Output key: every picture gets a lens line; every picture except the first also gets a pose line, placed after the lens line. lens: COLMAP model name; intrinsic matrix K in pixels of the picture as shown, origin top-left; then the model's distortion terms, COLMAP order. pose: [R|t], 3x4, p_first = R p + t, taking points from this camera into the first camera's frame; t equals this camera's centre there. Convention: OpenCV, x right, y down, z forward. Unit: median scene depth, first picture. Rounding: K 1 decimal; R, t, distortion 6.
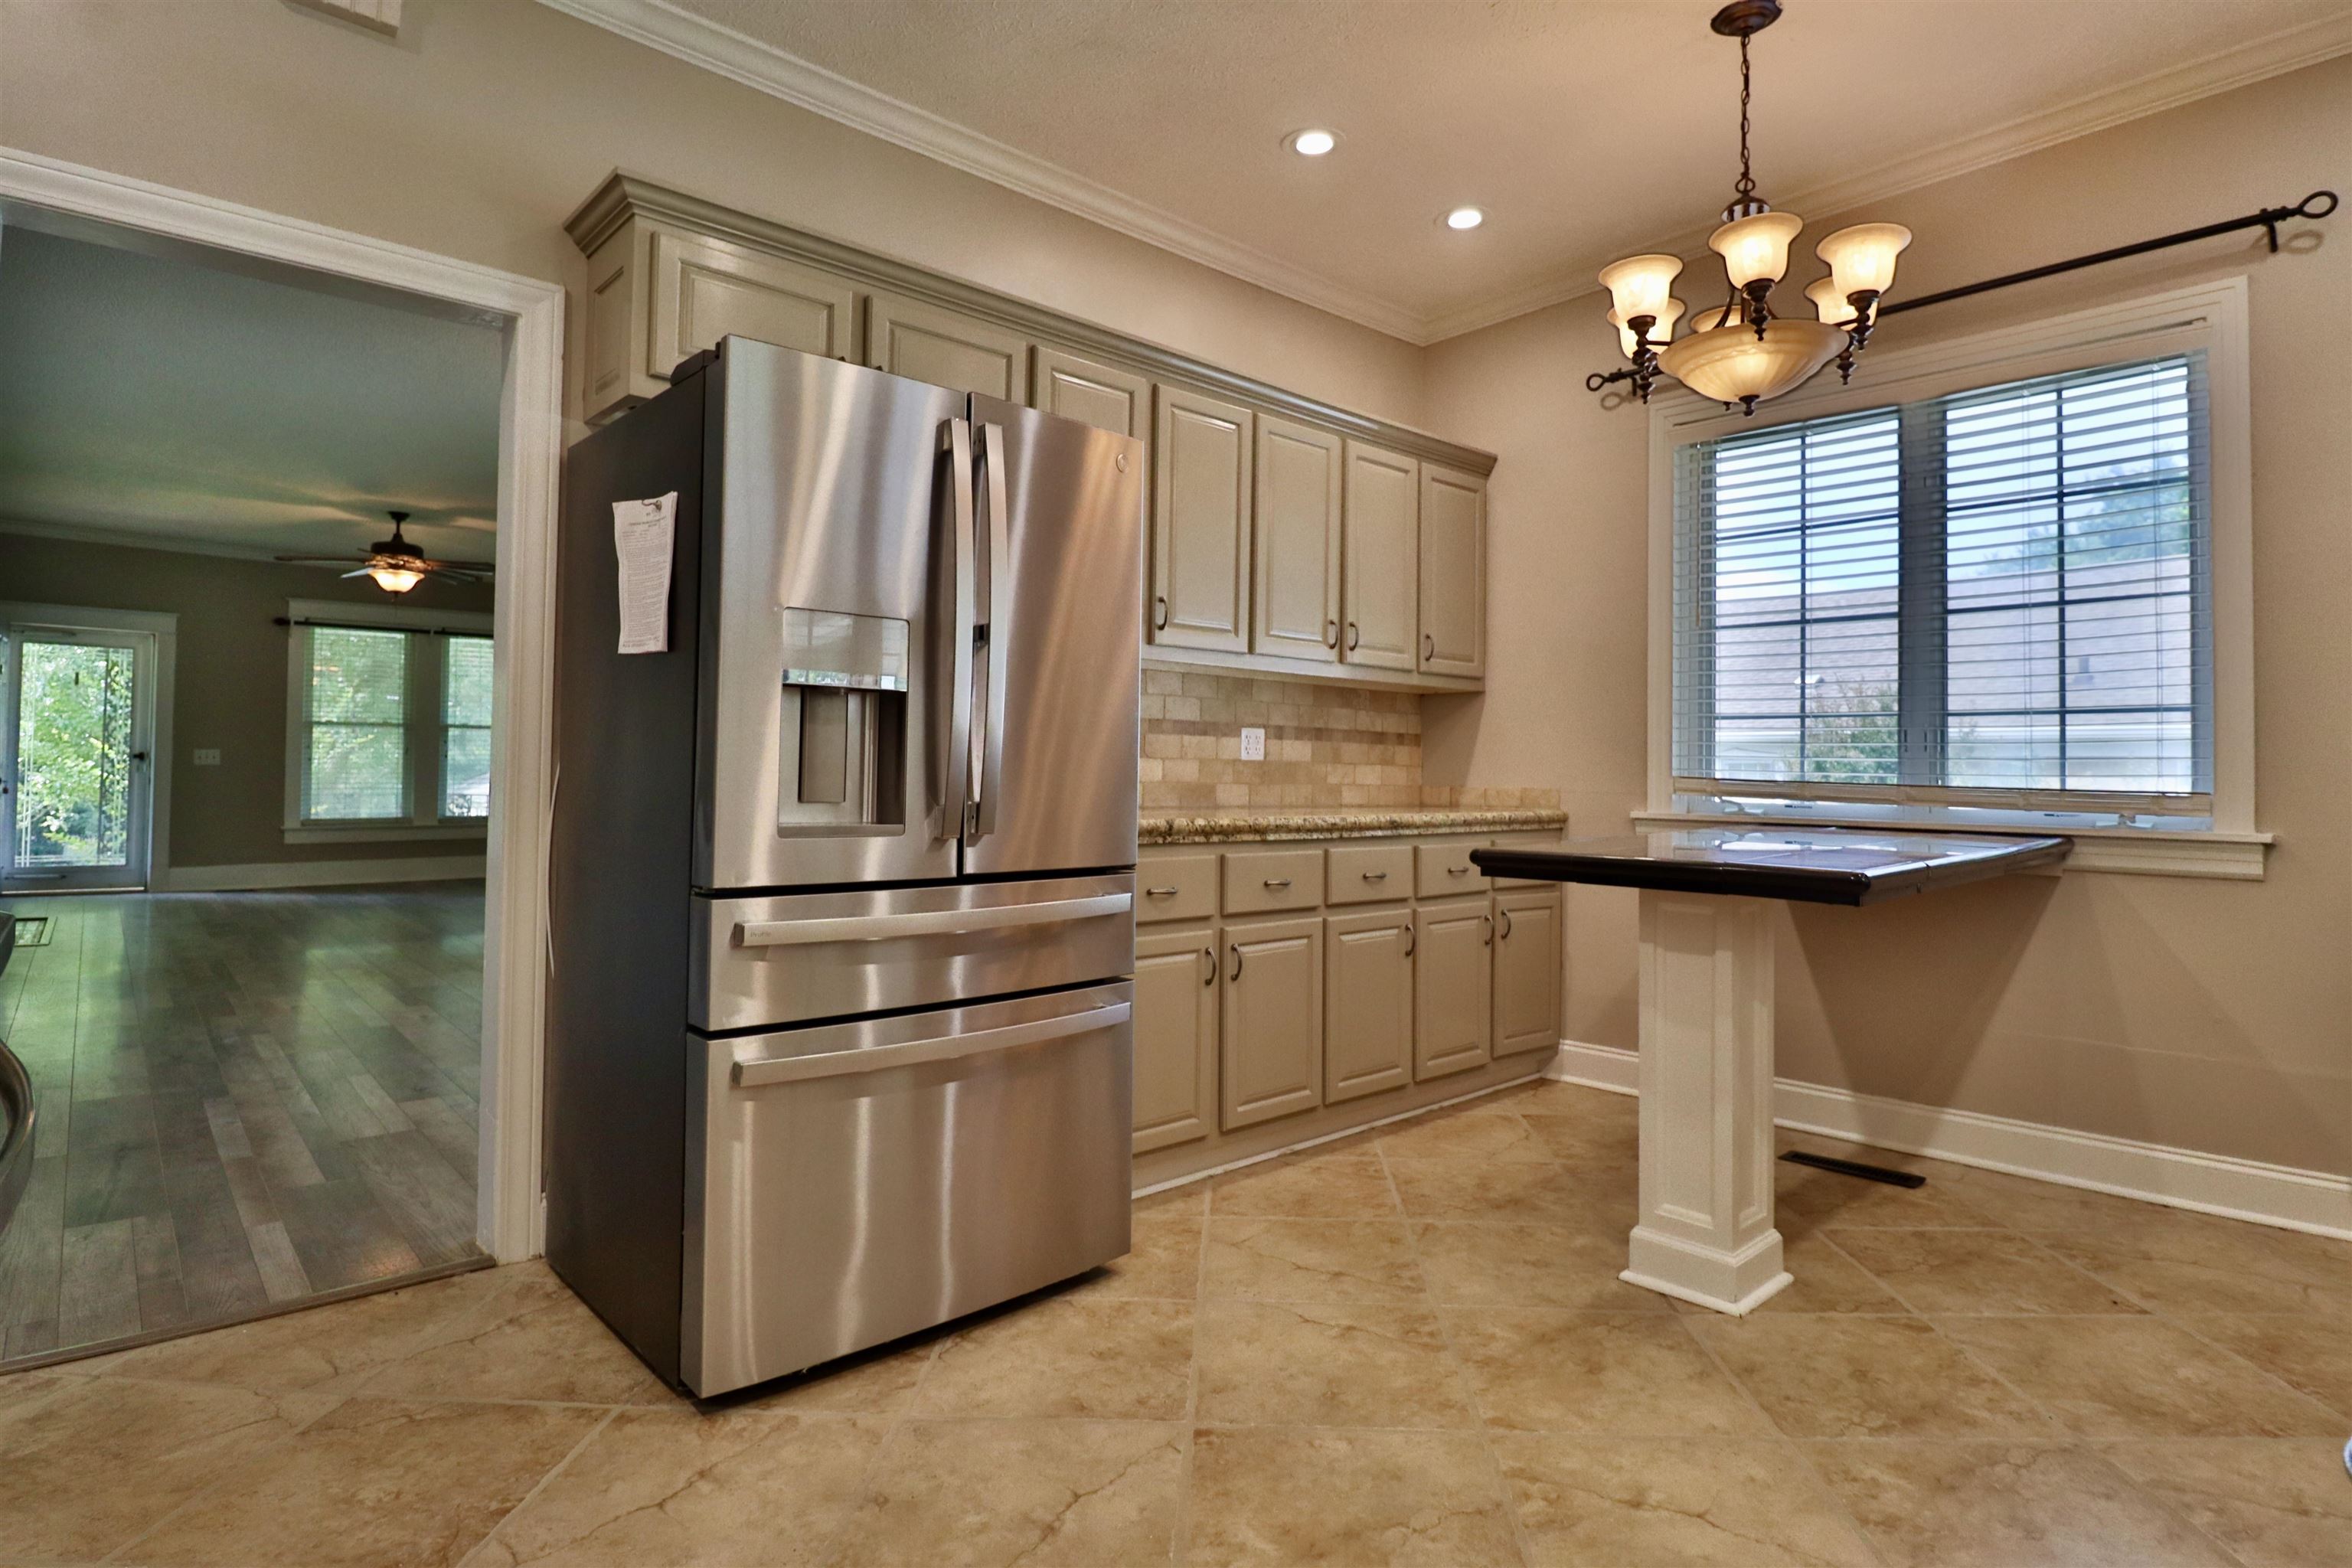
lens RADIAL K [[1213.7, 0, 1194.8], [0, 1213.7, 755.2], [0, 0, 1]] dist [0.002432, -0.015211]
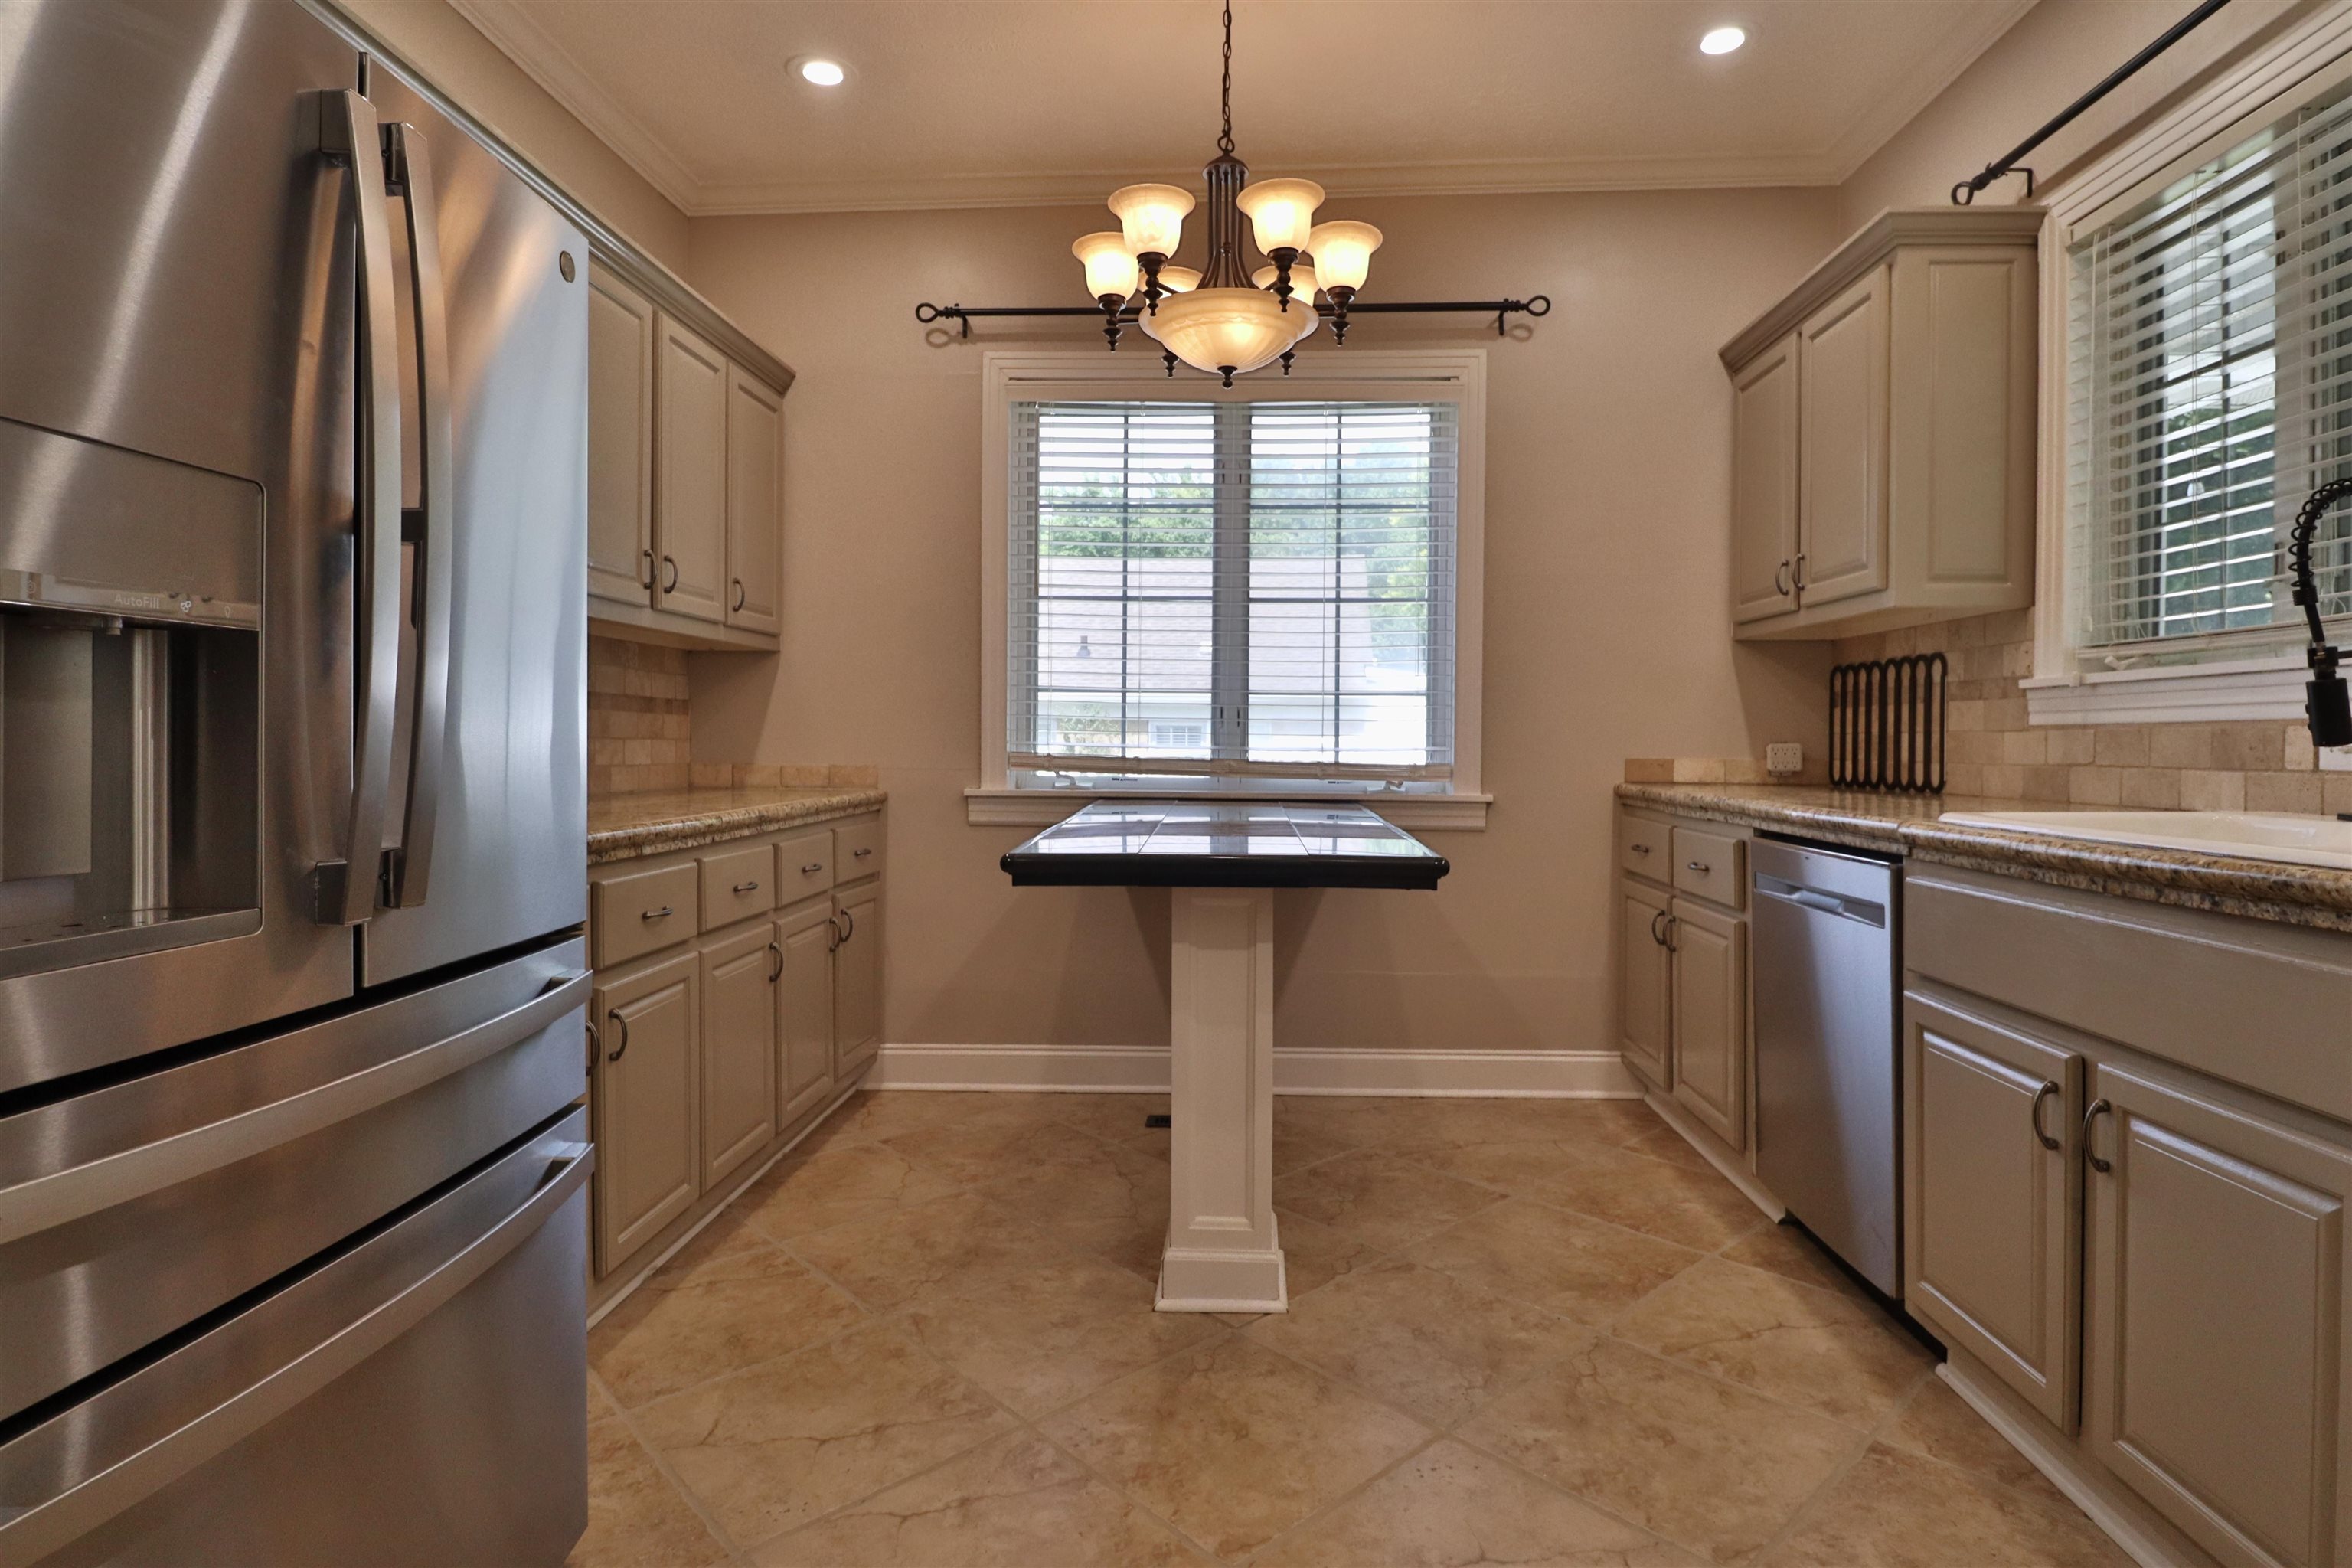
lens RADIAL K [[1213.7, 0, 1194.8], [0, 1213.7, 755.2], [0, 0, 1]] dist [0.002432, -0.015211]
pose [[0.710380, -0.018188, 0.703584, -0.226287], [-0.008004, 0.999393, 0.033917, -0.016466], [-0.703773, -0.029726, 0.709802, 0.287999]]
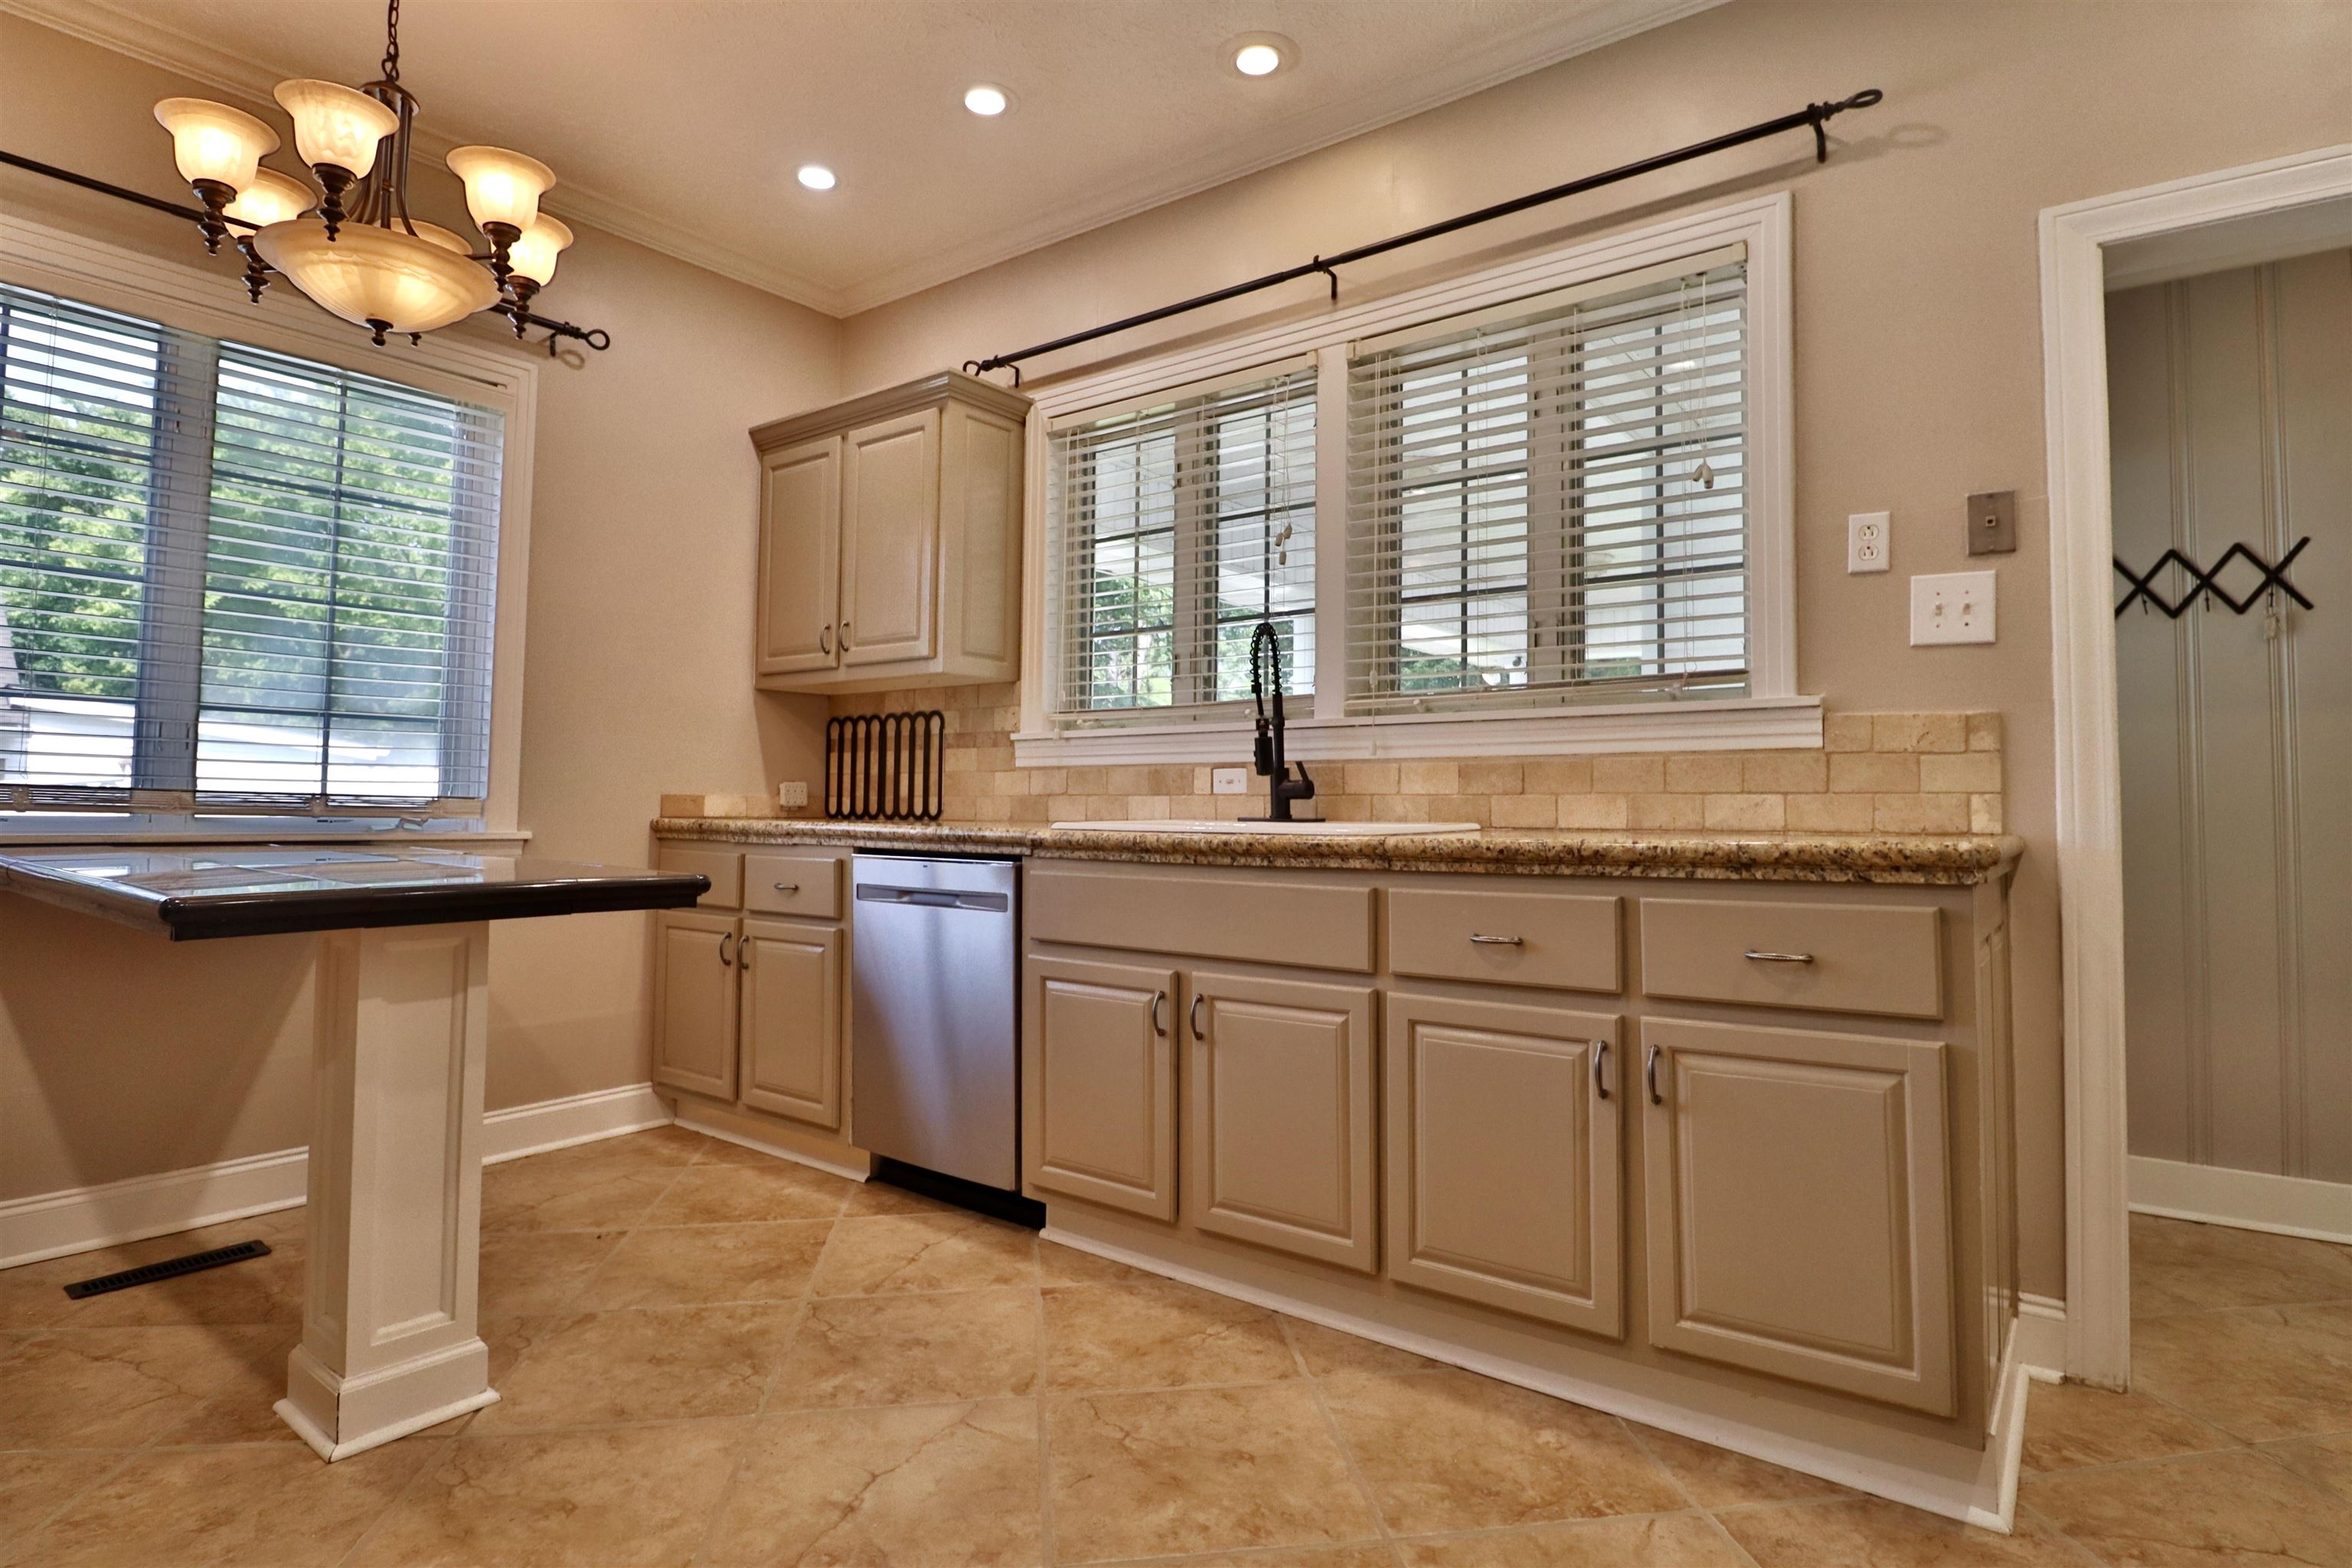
lens RADIAL K [[1213.7, 0, 1194.8], [0, 1213.7, 755.2], [0, 0, 1]] dist [0.002432, -0.015211]
pose [[-0.183022, 0.026829, 0.982743, -0.403845], [-0.027844, 0.999085, -0.032461, 0.009754], [-0.982714, -0.033305, -0.182107, 0.535029]]
